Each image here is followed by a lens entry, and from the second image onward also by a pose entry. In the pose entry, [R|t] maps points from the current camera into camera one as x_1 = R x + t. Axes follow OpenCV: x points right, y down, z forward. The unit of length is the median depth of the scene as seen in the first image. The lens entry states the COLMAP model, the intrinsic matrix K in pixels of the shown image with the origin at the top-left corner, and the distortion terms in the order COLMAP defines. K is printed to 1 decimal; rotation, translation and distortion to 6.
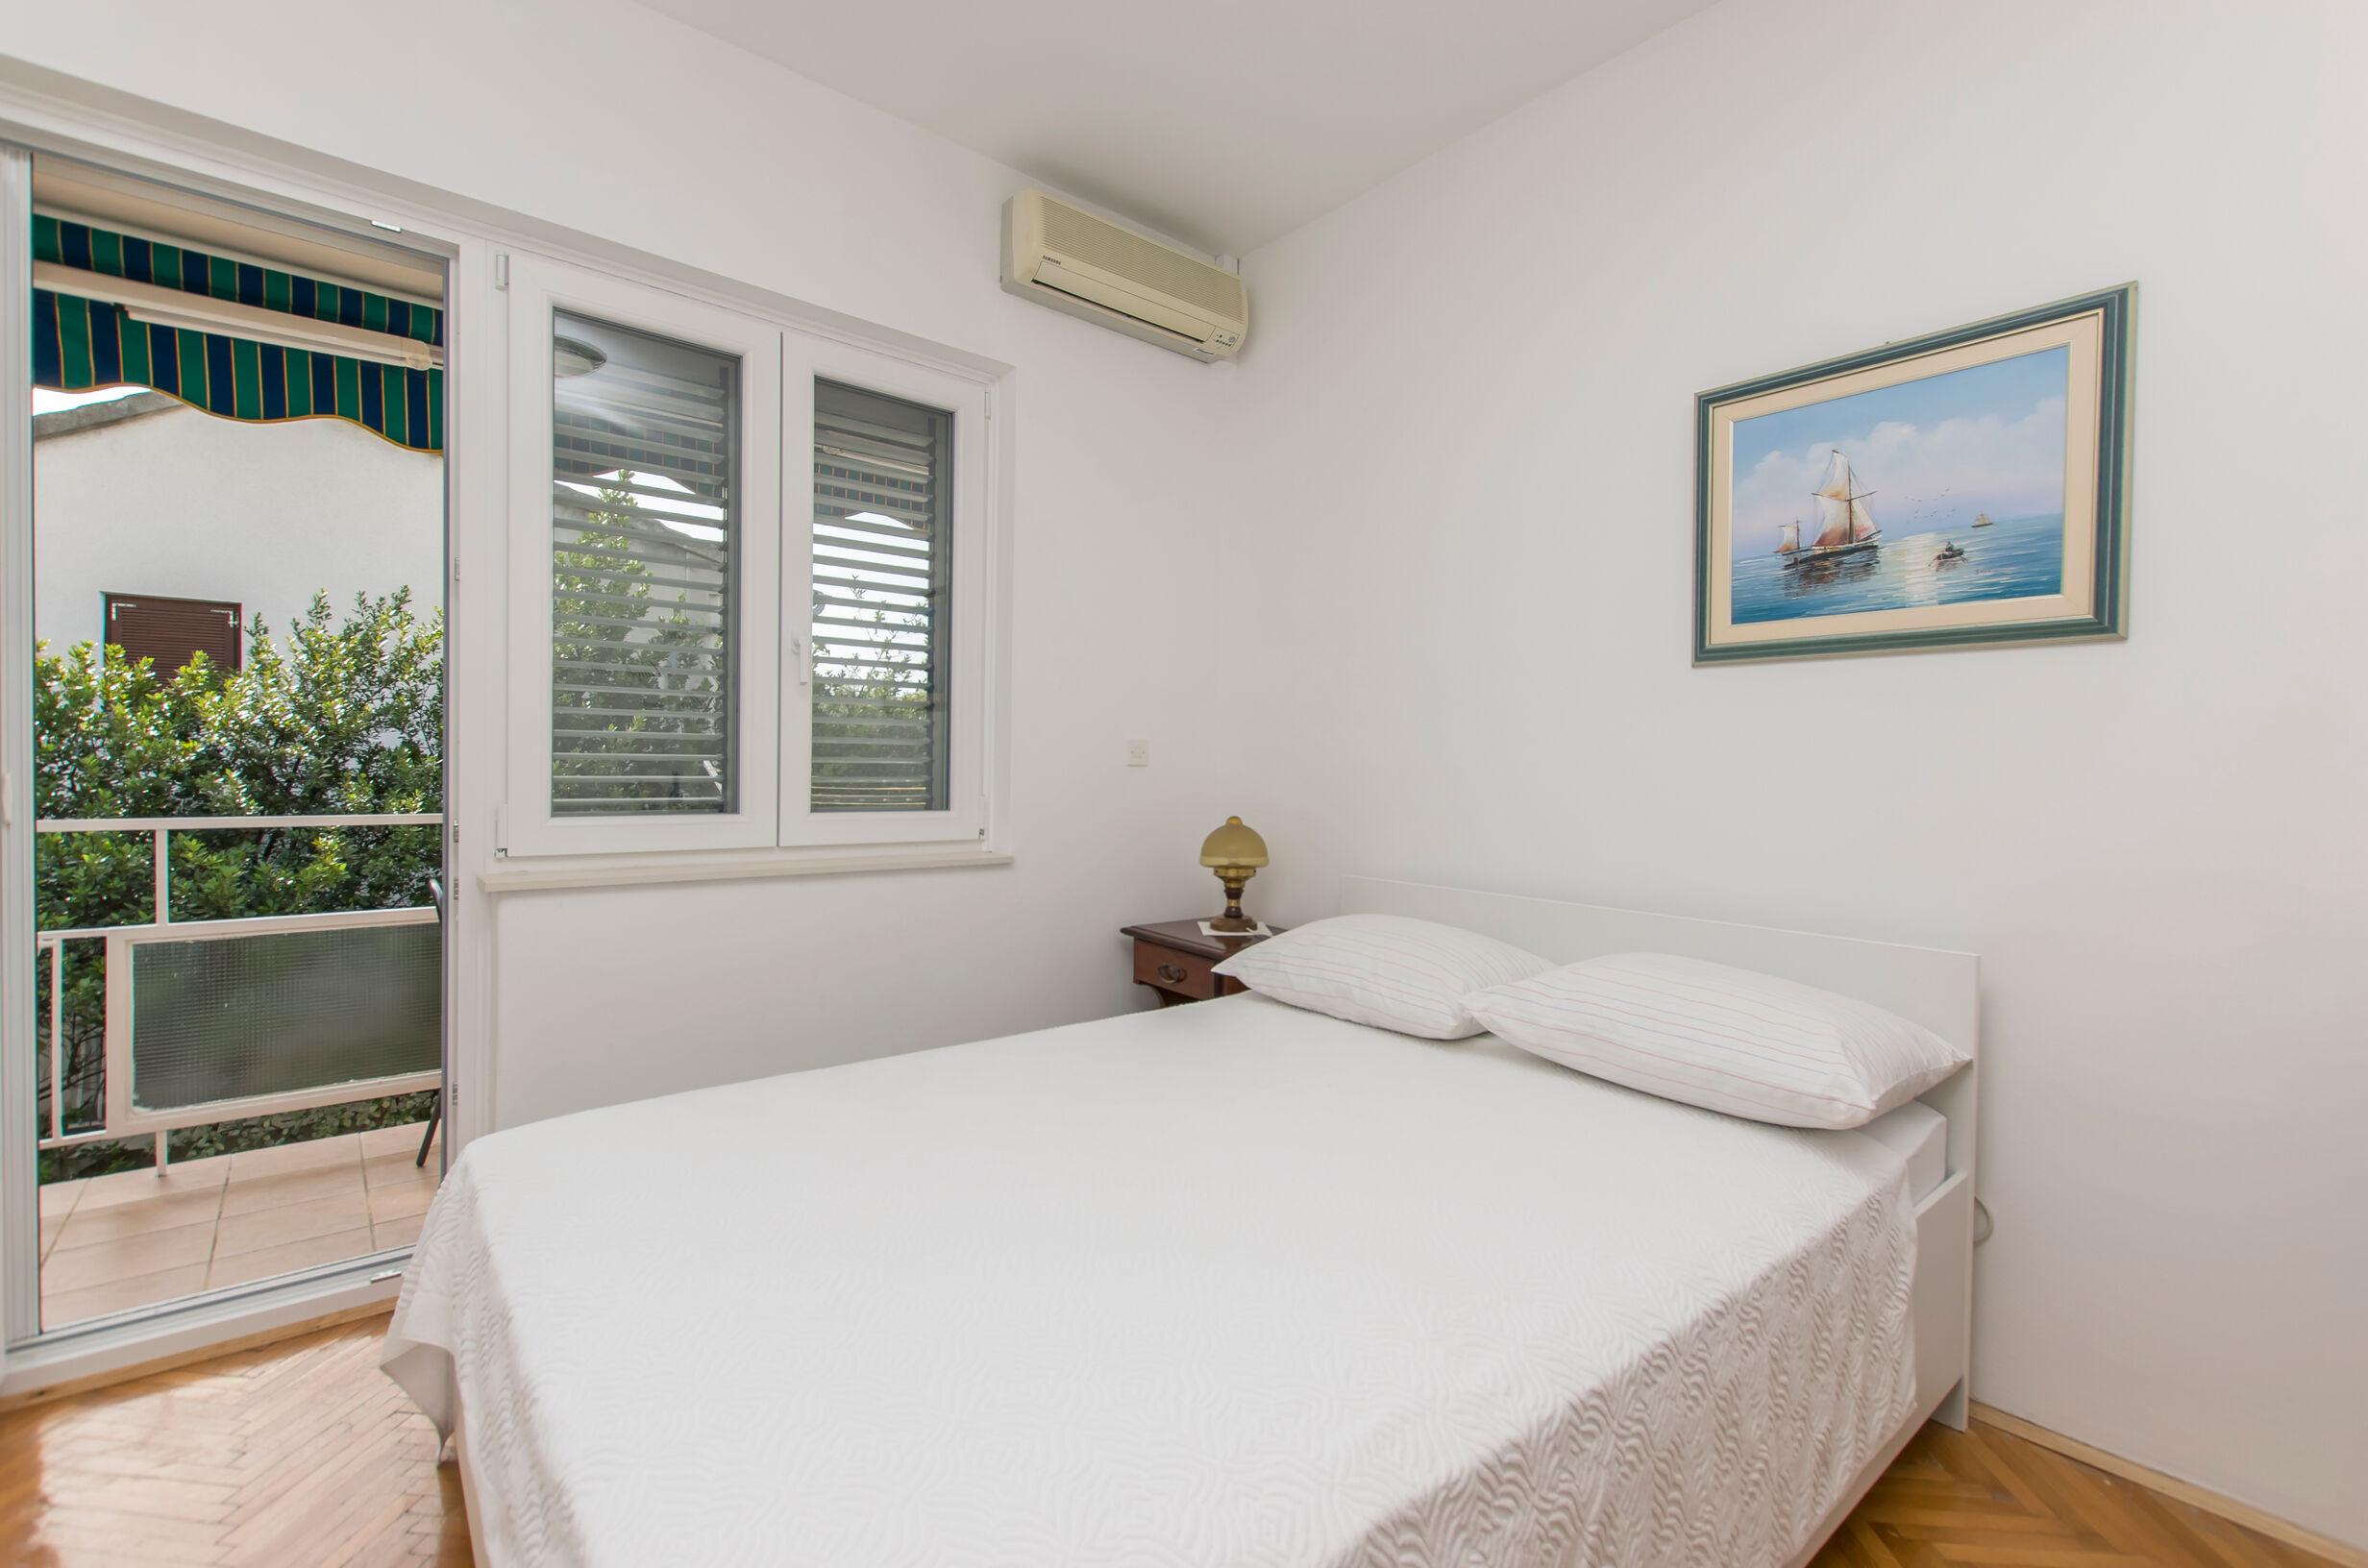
lens RADIAL K [[1038.1, 0, 1191.7], [0, 1038.1, 766.0], [0, 0, 1]] dist [0.010440, -0.000291]
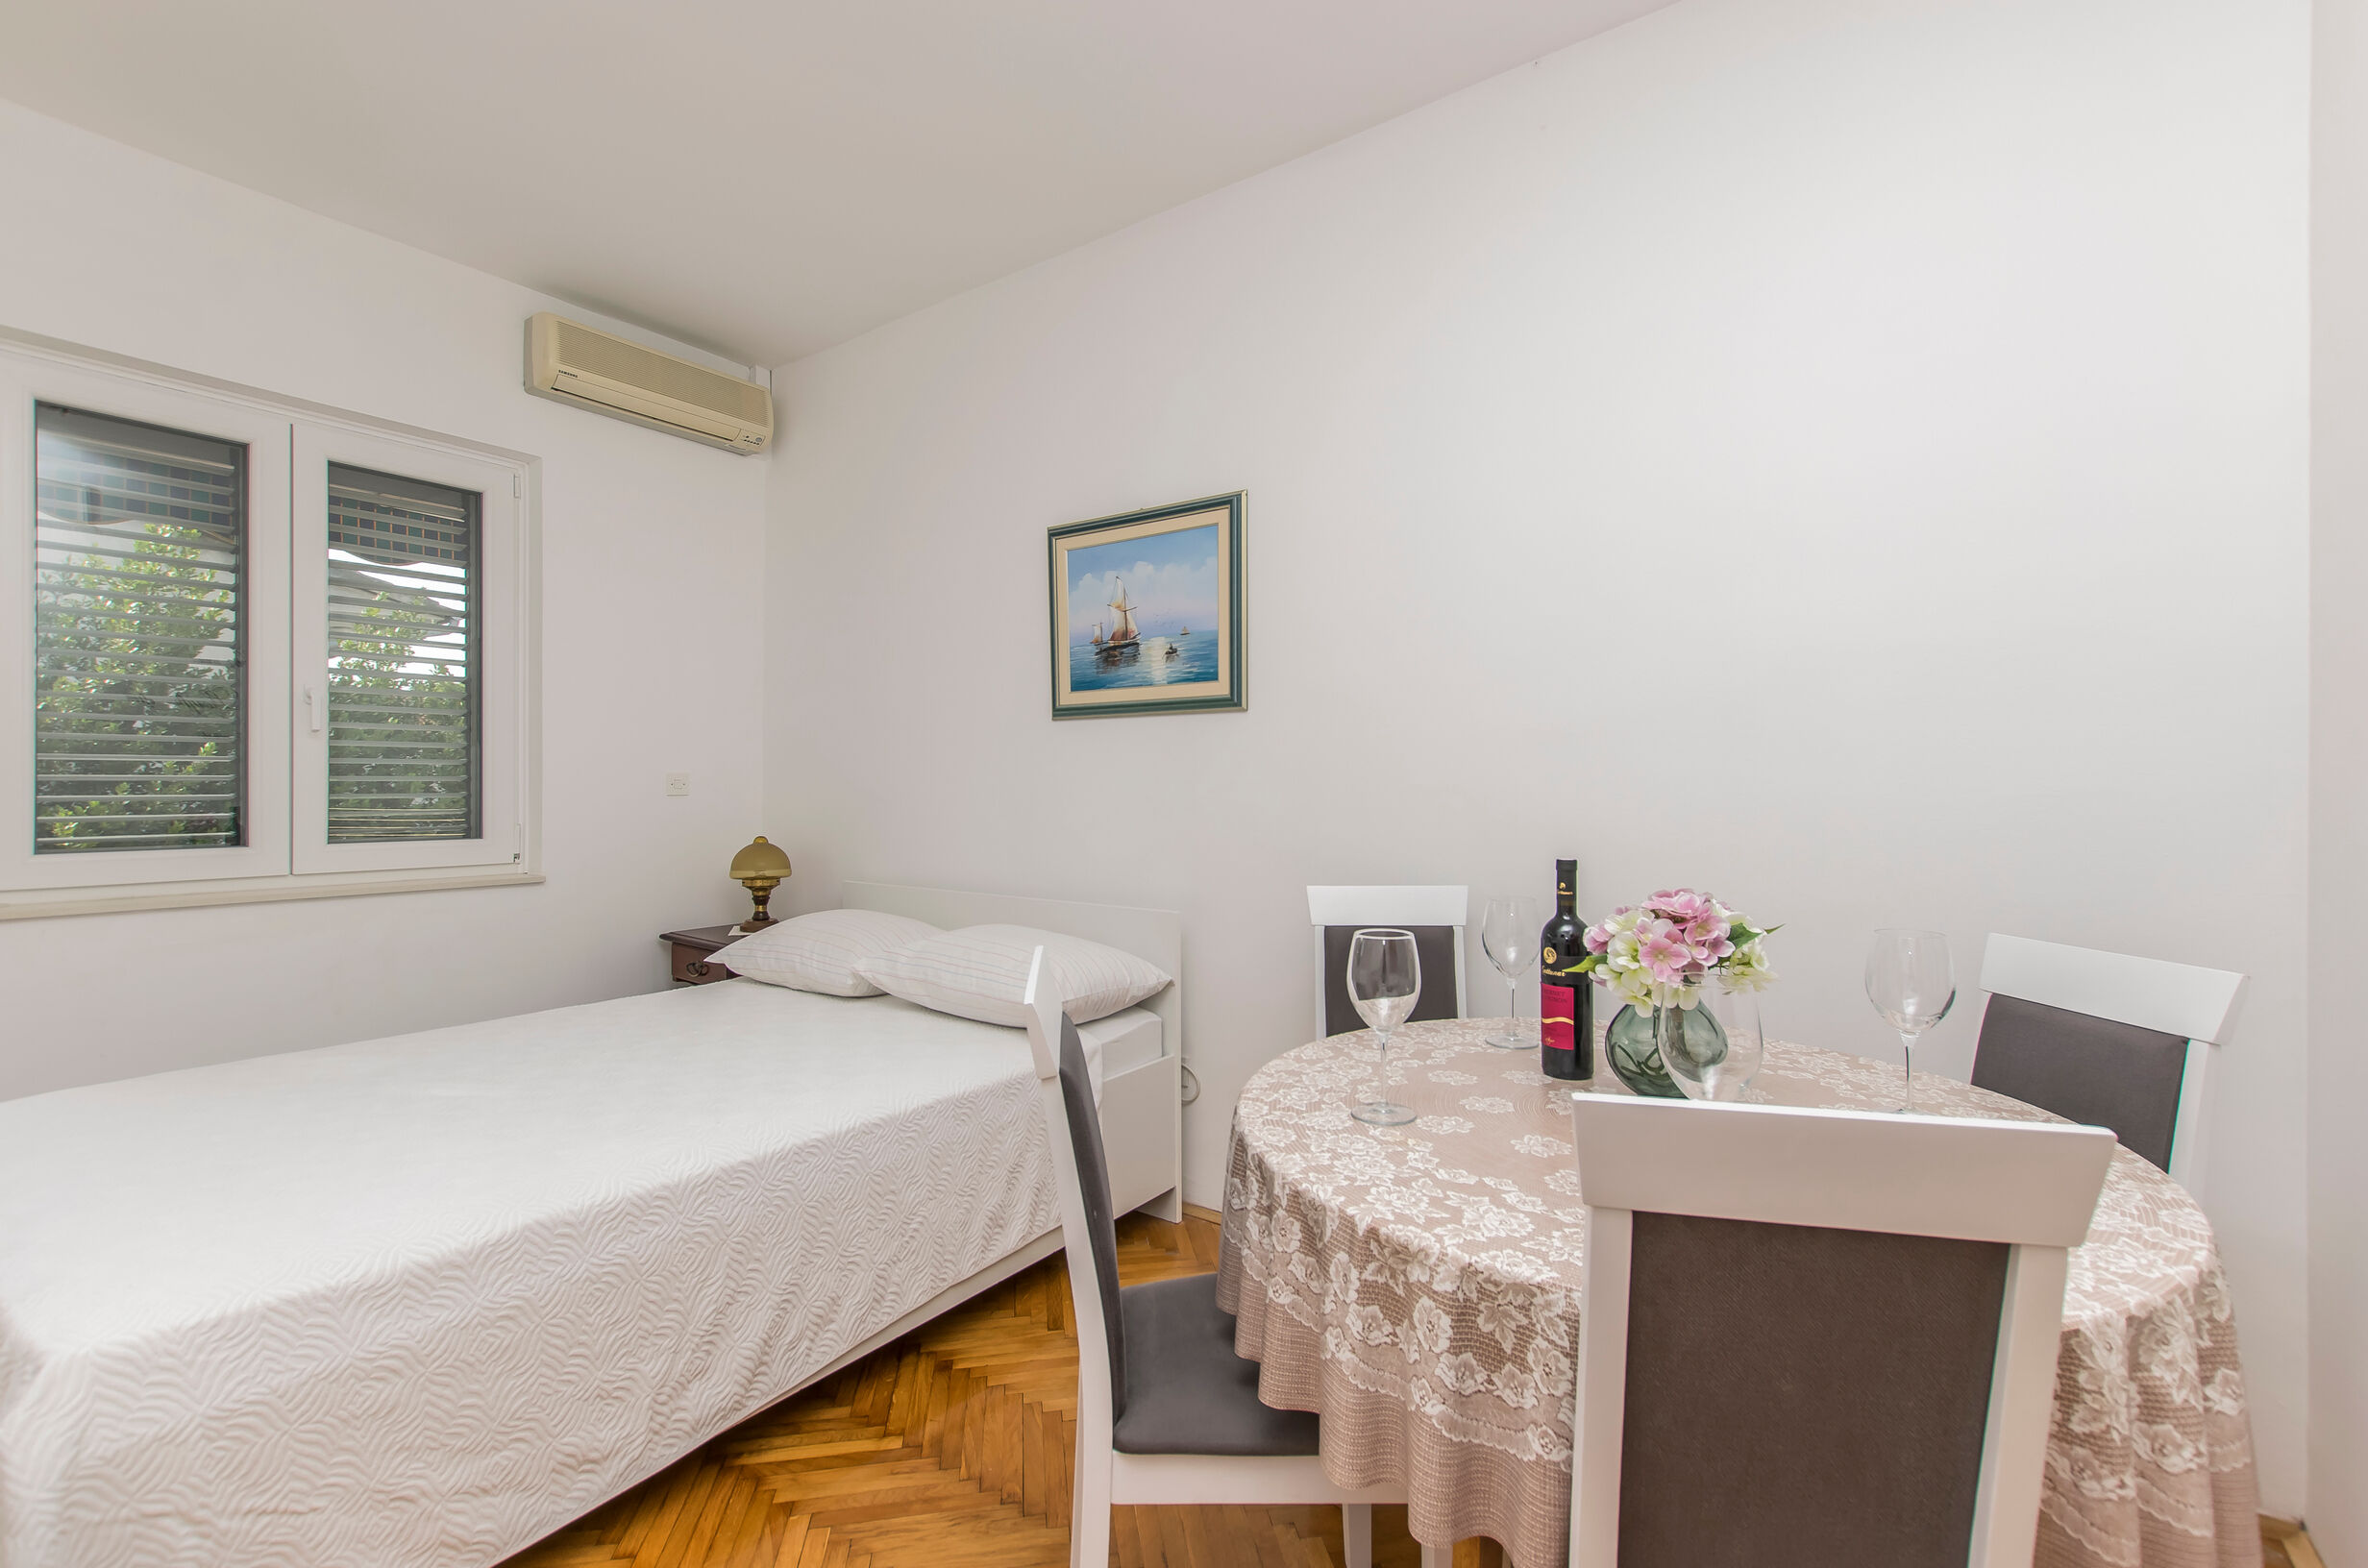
lens RADIAL K [[1013.6, 0, 1185.1], [0, 1013.6, 775.1], [0, 0, 1]] dist [-0.000399, -0.000598]
pose [[0.966716, -0.013248, 0.255509, 0.309641], [0.015551, 0.999855, -0.006995, -0.009406], [-0.255379, 0.010735, 0.966781, -0.374115]]
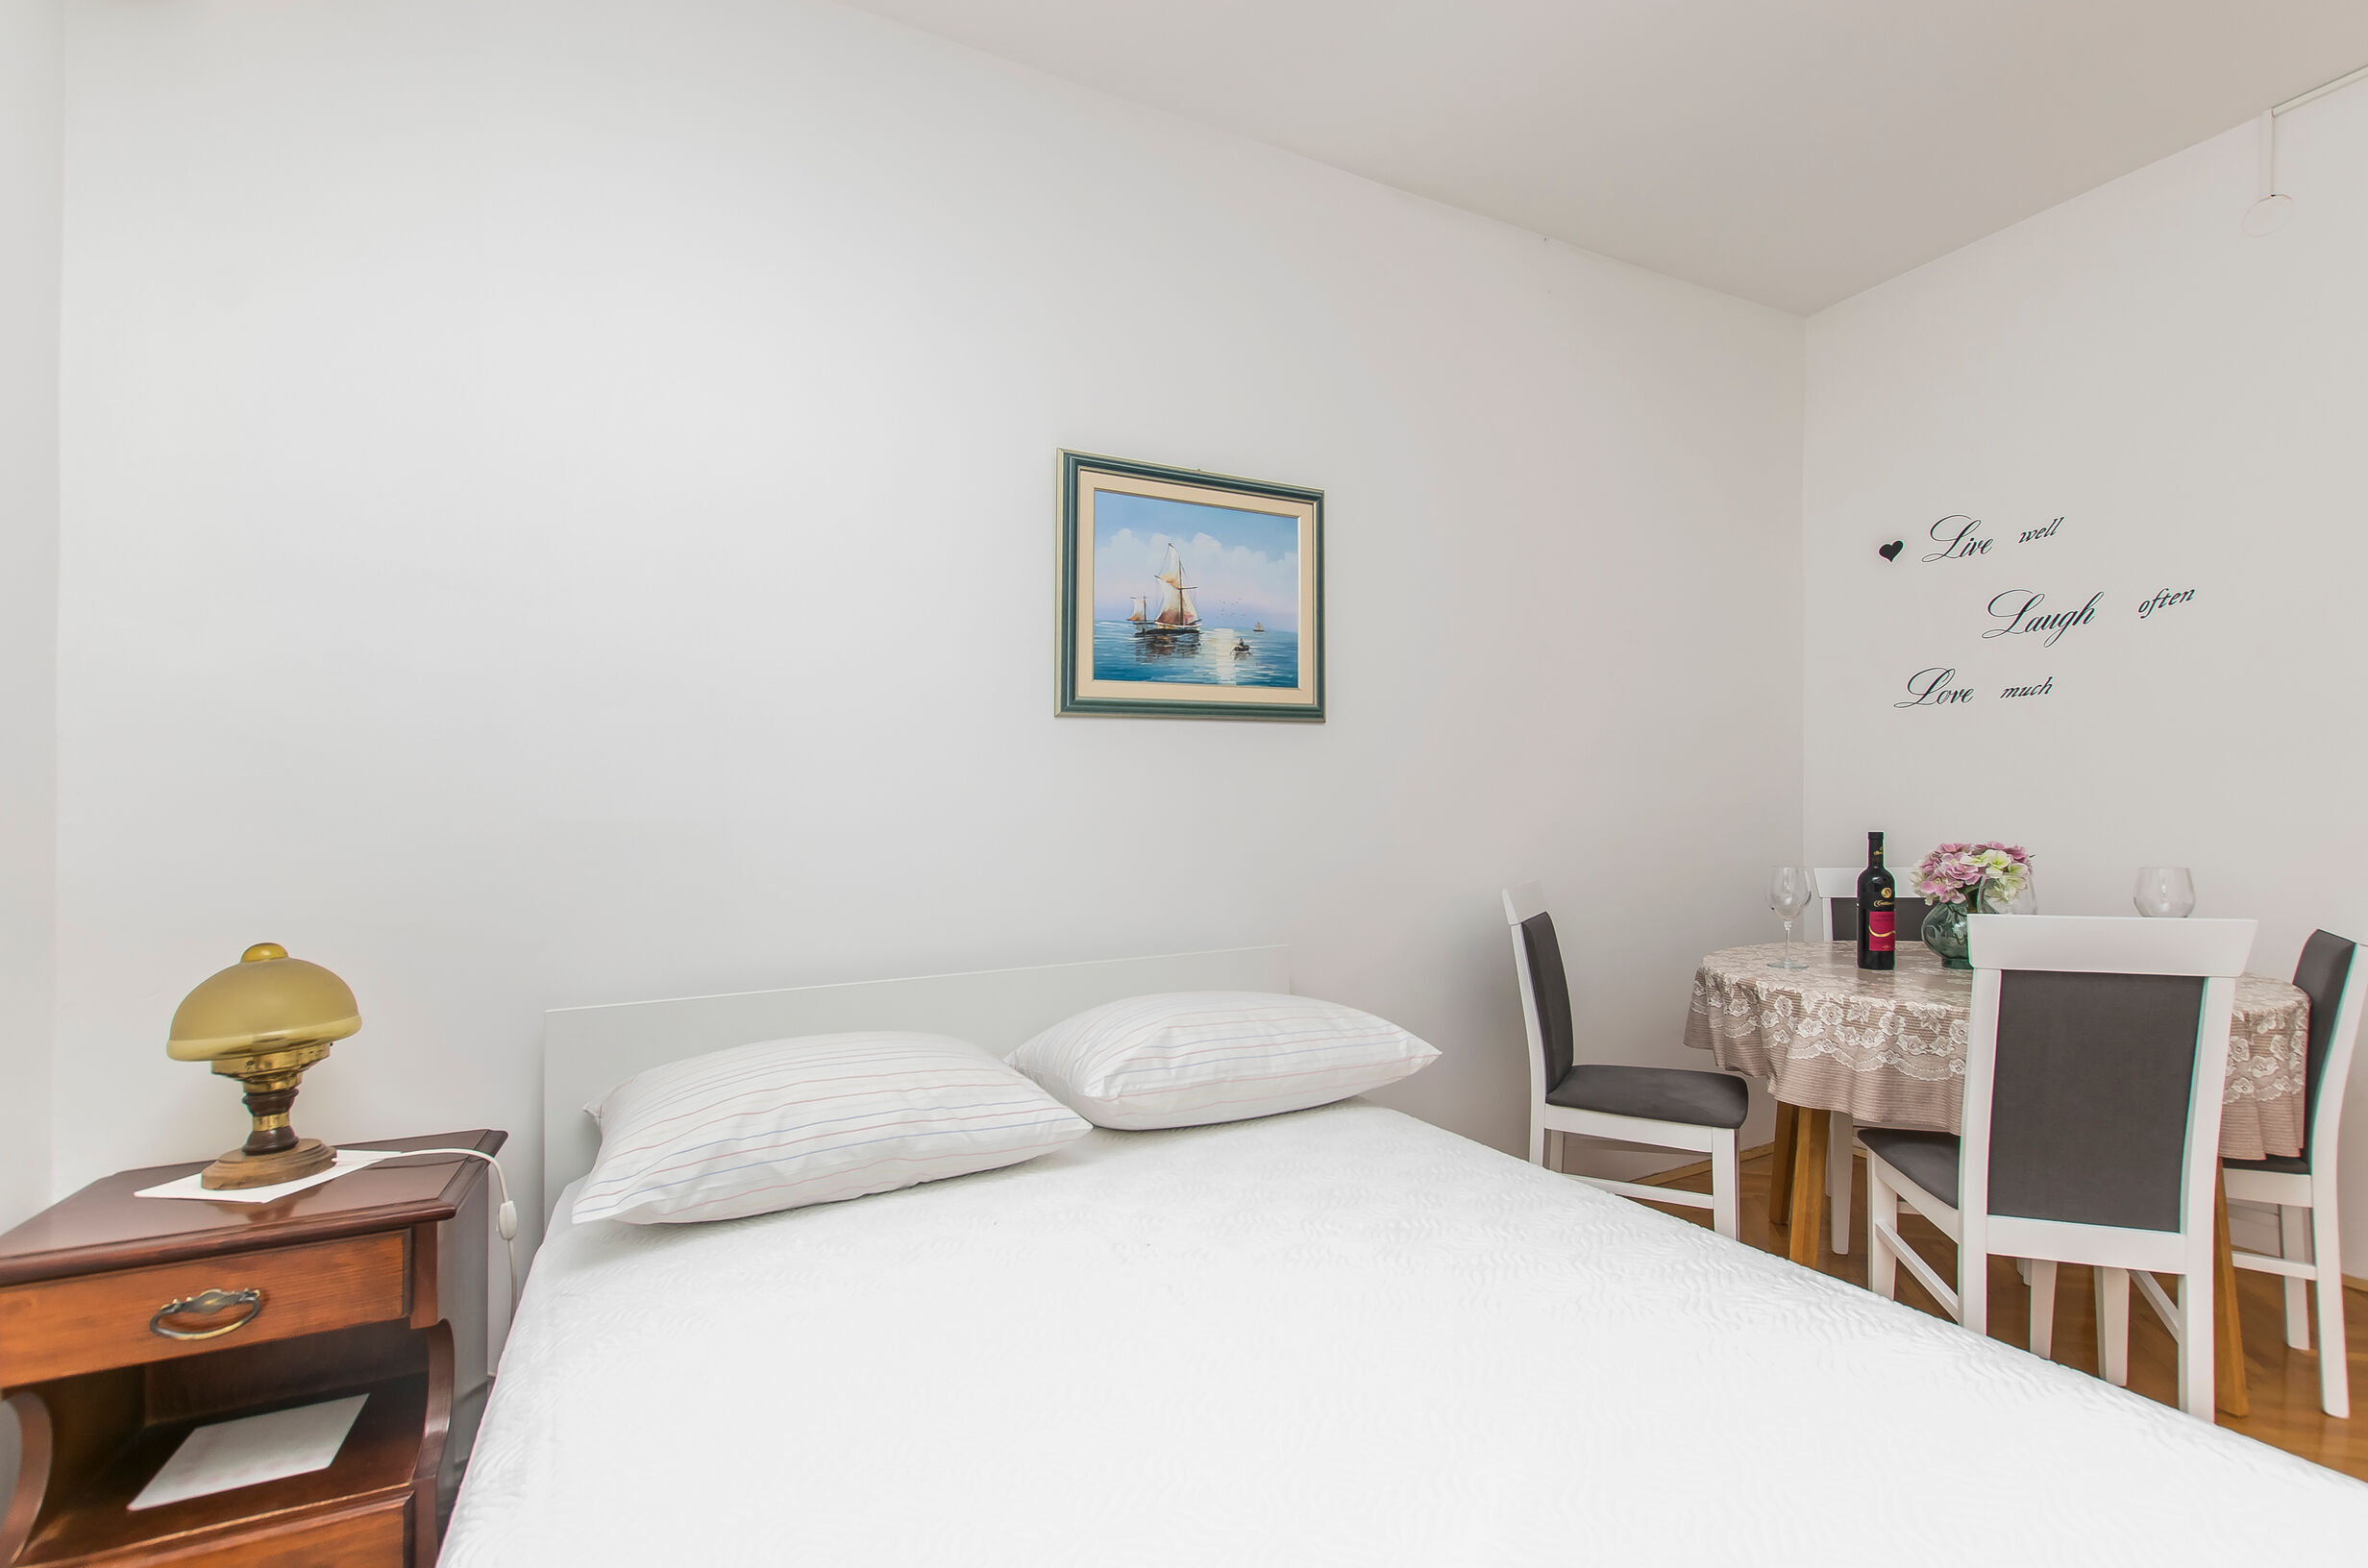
lens RADIAL K [[1046.7, 0, 1184.2], [0, 1046.7, 811.8], [0, 0, 1]] dist [0.012404, 0.000098]
pose [[0.218404, -0.005086, 0.975845, -0.494191], [0.033288, 0.999443, -0.002241, 0.003634], [-0.975291, 0.032973, 0.218451, 0.671995]]
